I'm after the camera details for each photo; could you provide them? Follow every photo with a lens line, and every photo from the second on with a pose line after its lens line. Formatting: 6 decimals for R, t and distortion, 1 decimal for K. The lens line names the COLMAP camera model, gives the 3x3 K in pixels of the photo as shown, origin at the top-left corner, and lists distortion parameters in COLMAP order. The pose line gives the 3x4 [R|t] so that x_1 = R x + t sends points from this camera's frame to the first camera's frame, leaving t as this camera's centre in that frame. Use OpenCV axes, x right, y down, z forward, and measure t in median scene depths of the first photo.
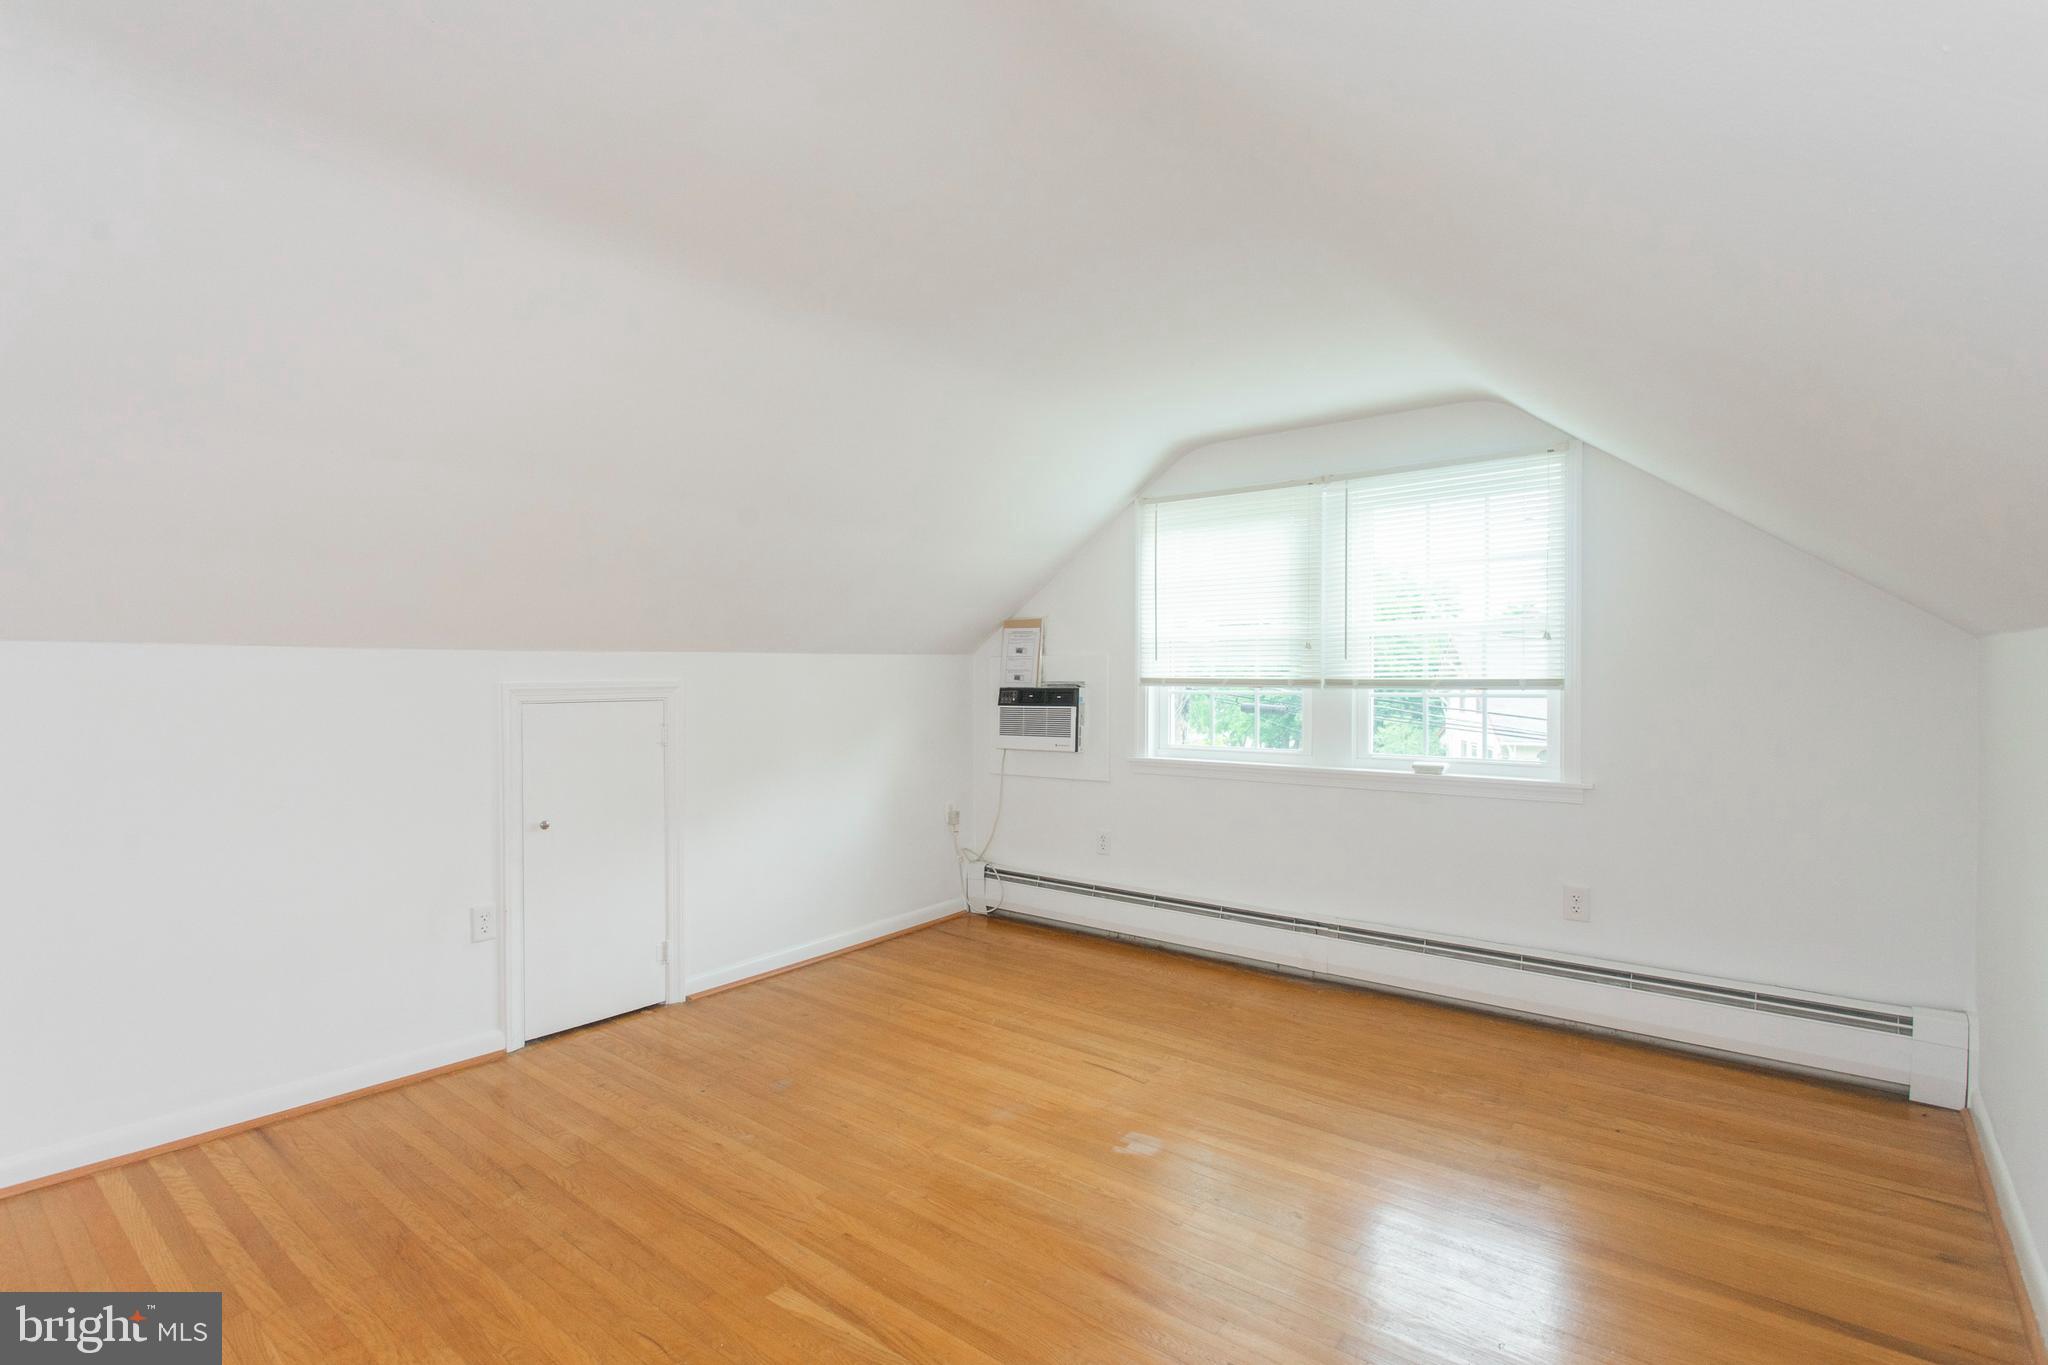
lens RADIAL K [[974.3, 0, 1022.3], [0, 974.3, 695.3], [0, 0, 1]] dist [-0.004336, 0.003504]
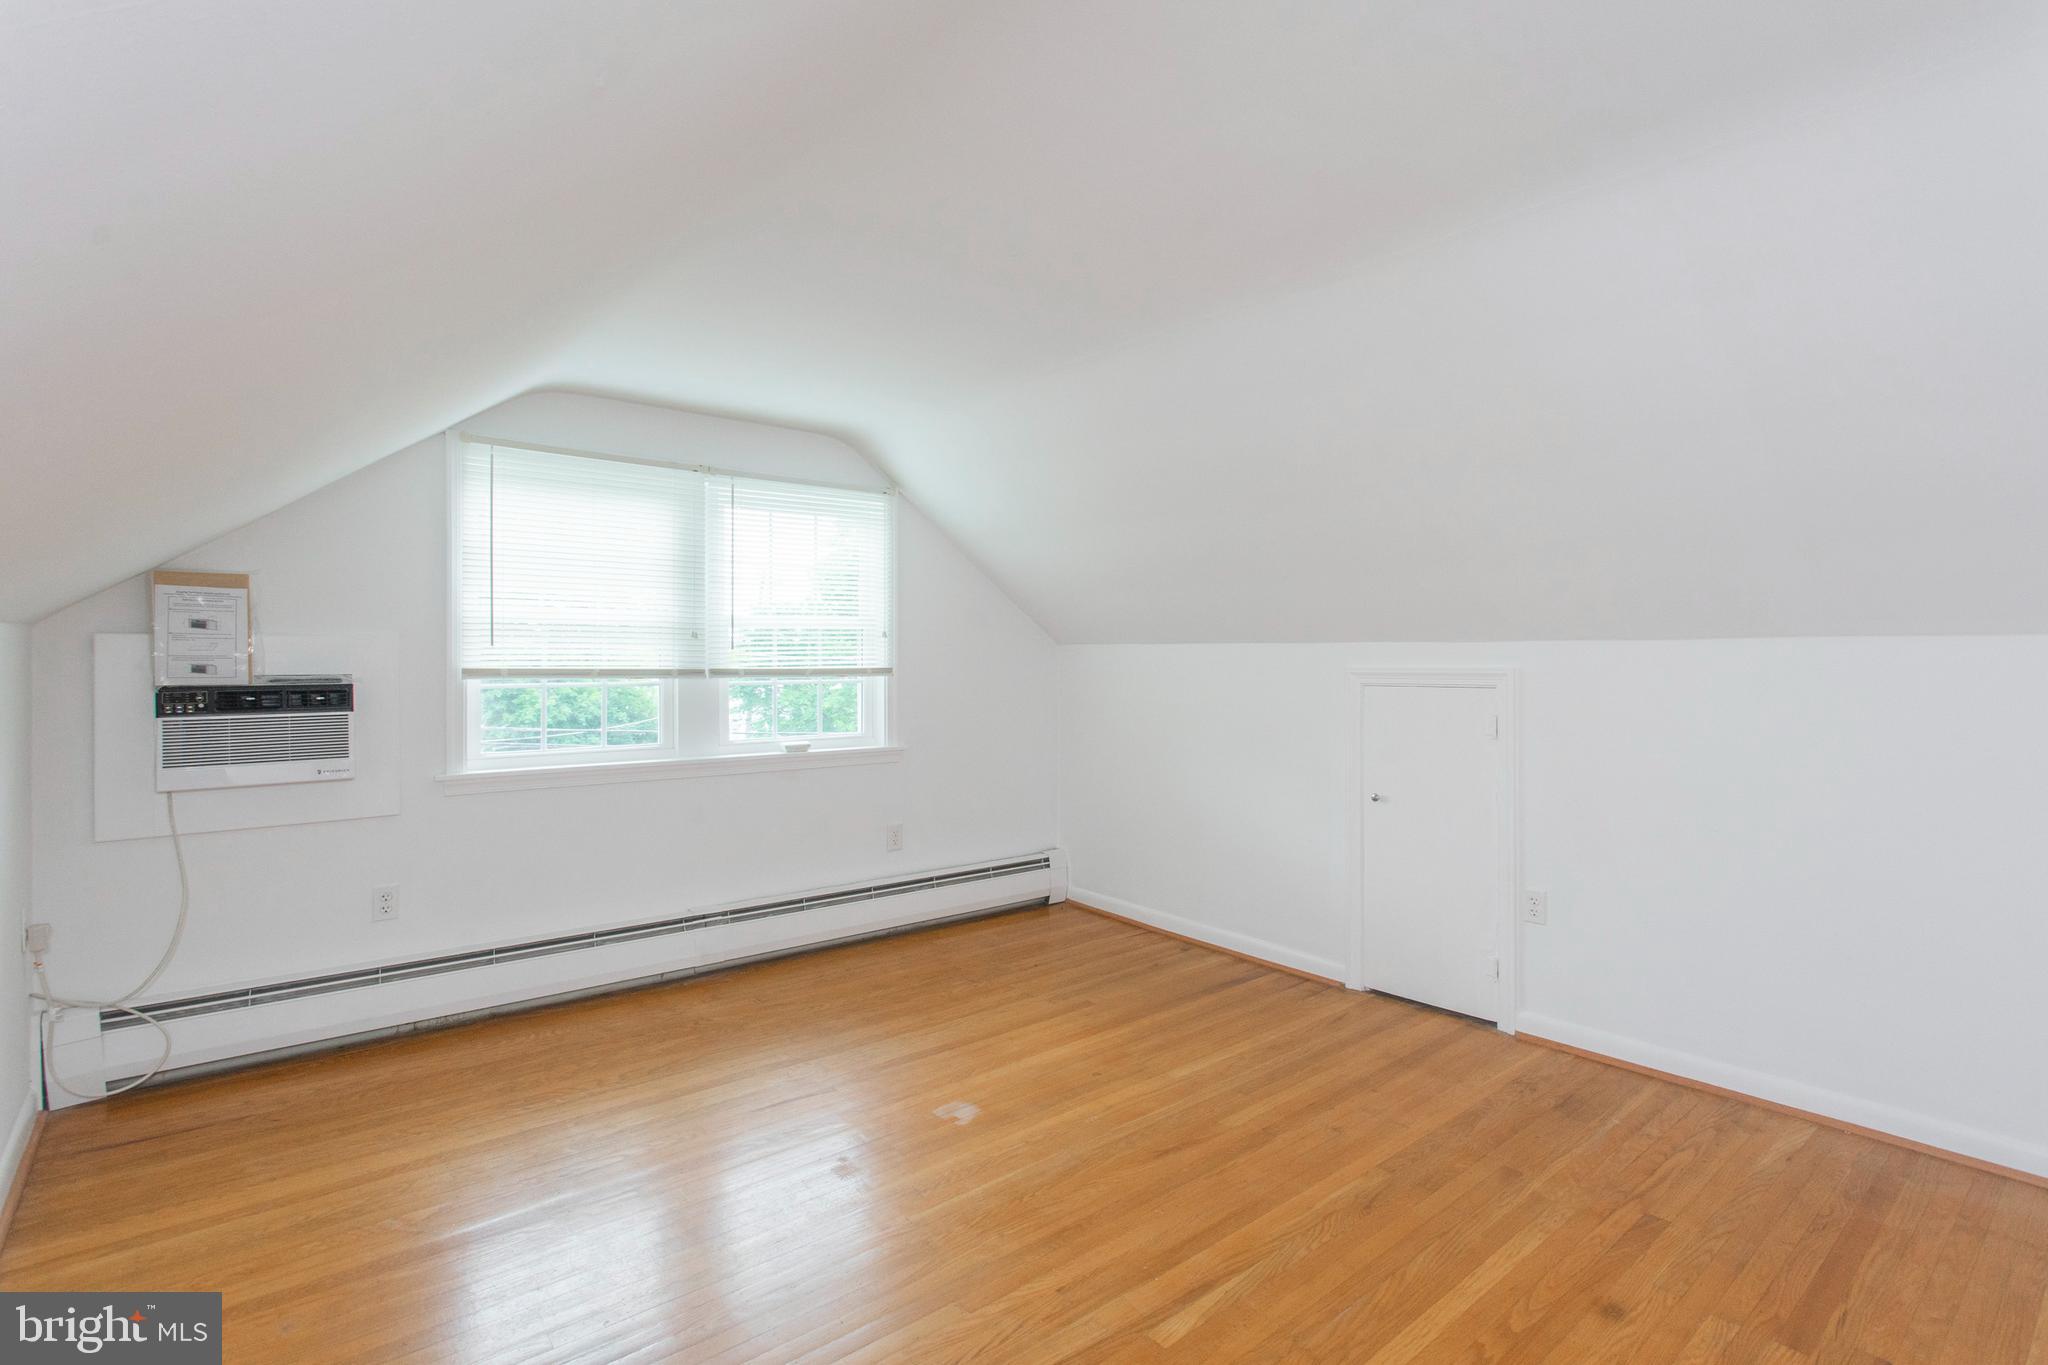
lens RADIAL K [[974.3, 0, 1027.7], [0, 974.3, 667.1], [0, 0, 1]] dist [-0.004336, 0.003504]
pose [[0.210064, 0.000759, 0.977687, -0.683598], [0.023632, 0.999704, -0.005854, -0.005516], [-0.977402, 0.024334, 0.209984, 0.537138]]
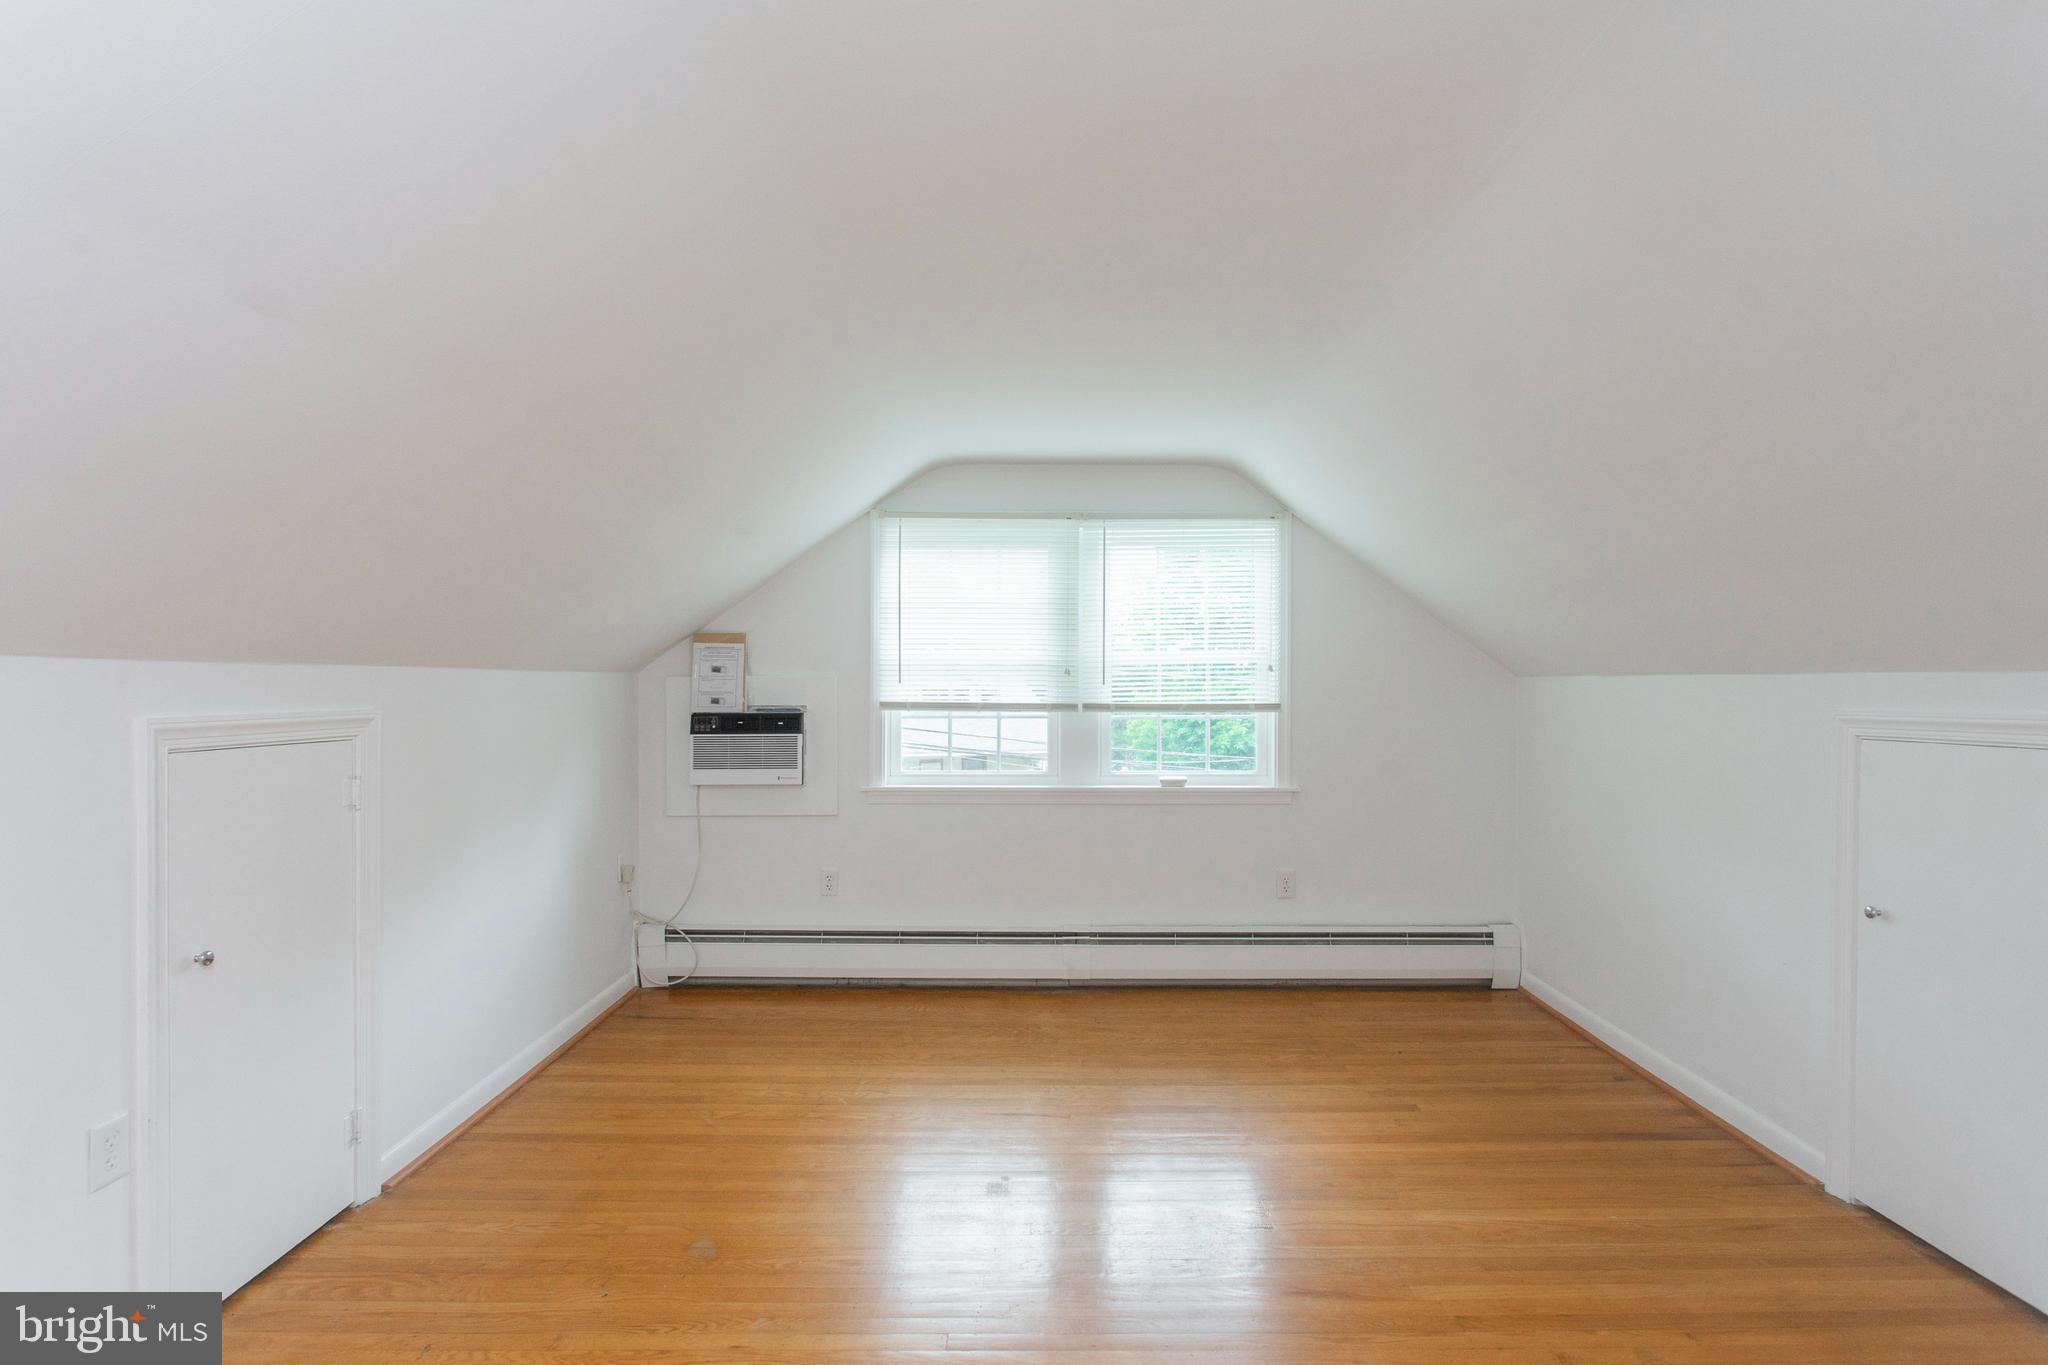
lens RADIAL K [[974.3, 0, 1035.8], [0, 974.3, 716.2], [0, 0, 1]] dist [-0.004336, 0.003504]
pose [[0.778465, -0.007818, 0.627640, -0.455583], [0.008975, 0.999959, 0.001325, -0.005248], [-0.627624, 0.004601, 0.778503, 0.230256]]
